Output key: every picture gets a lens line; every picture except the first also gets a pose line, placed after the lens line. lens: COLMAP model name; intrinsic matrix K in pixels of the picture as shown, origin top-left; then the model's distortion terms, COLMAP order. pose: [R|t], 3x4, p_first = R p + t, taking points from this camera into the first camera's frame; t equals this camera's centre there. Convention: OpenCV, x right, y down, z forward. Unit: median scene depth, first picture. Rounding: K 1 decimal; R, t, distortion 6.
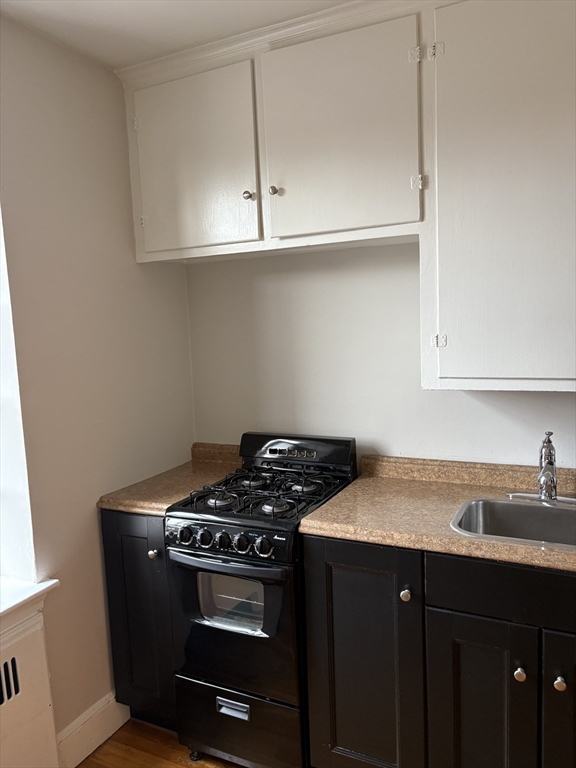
lens RADIAL K [[589.0, 0, 288.0], [0, 589.0, 384.0], [0, 0, 1]] dist [0.015253, 0.011259]
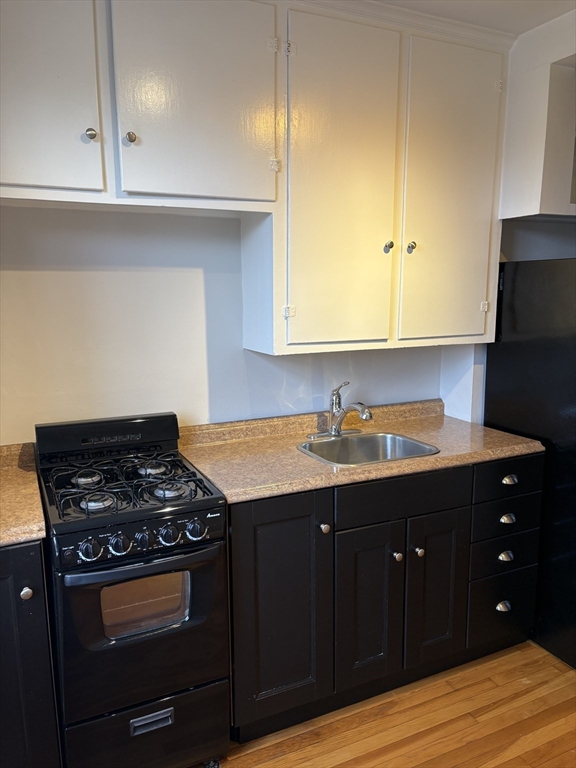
lens RADIAL K [[584.3, 0, 290.3], [0, 584.3, 391.8], [0, 0, 1]] dist [0.058356, -0.066410]
pose [[0.620230, -0.102335, 0.777716, -0.622729], [0.066498, 0.994744, 0.077861, -0.005734], [-0.781597, 0.003425, 0.623775, 0.281684]]
